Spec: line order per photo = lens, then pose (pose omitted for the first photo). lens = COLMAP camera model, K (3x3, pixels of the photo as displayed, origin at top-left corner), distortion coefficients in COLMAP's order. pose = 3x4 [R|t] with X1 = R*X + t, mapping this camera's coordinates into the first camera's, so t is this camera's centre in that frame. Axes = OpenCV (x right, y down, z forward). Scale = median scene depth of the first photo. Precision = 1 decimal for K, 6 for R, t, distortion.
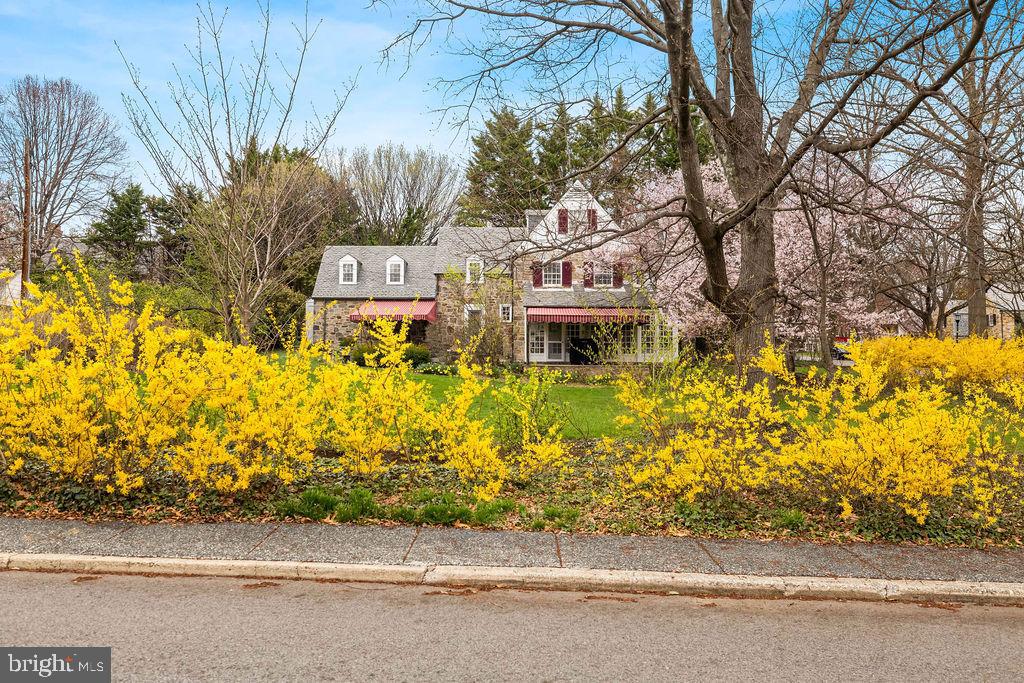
lens RADIAL K [[754.0, 0, 508.8], [0, 754.0, 338.7], [0, 0, 1]] dist [-0.003216, 0.000011]
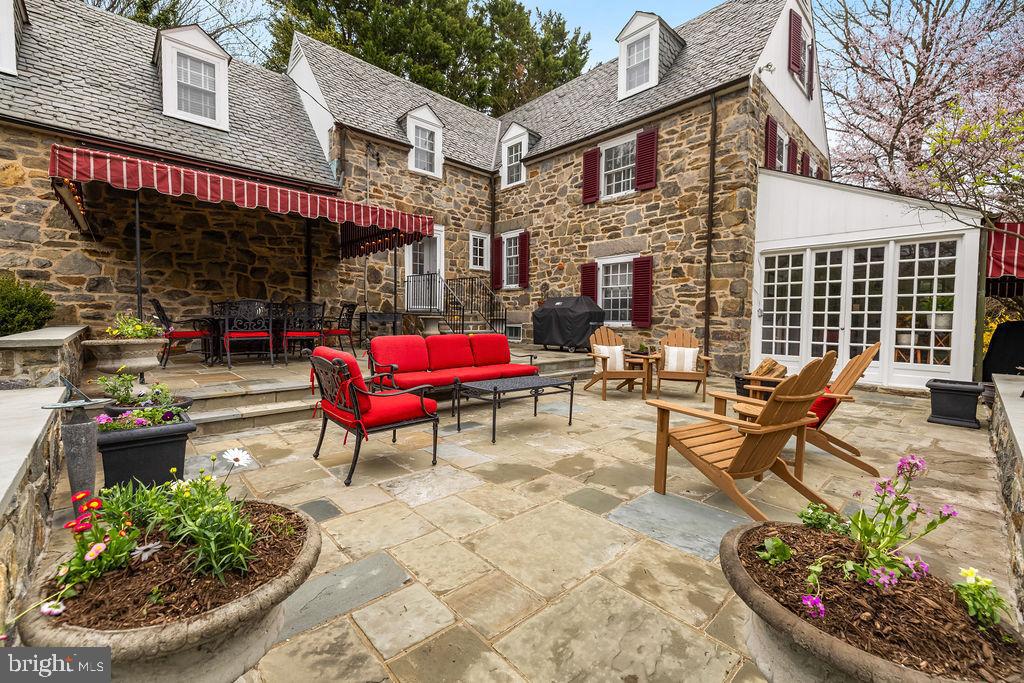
lens RADIAL K [[429.7, 0, 513.9], [0, 429.7, 337.3], [0, 0, 1]] dist [-0.000648, 0.001123]
pose [[0.721193, -0.023763, 0.692327, -0.185207], [-0.040284, 0.996282, 0.076159, 0.000523], [-0.691562, -0.082815, 0.717554, 0.774892]]
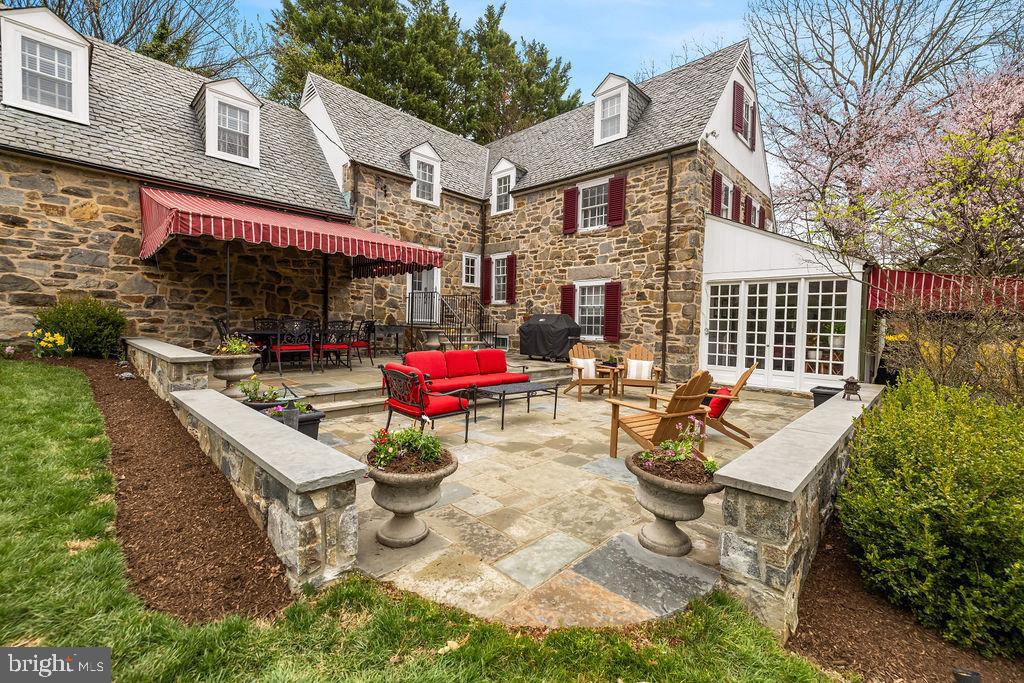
lens RADIAL K [[429.7, 0, 514.0], [0, 429.7, 338.2], [0, 0, 1]] dist [-0.000648, 0.001123]
pose [[0.683766, -0.010500, 0.729625, -0.215030], [-0.054357, 0.996385, 0.065279, -0.005746], [-0.727674, -0.084296, 0.680724, 0.754595]]
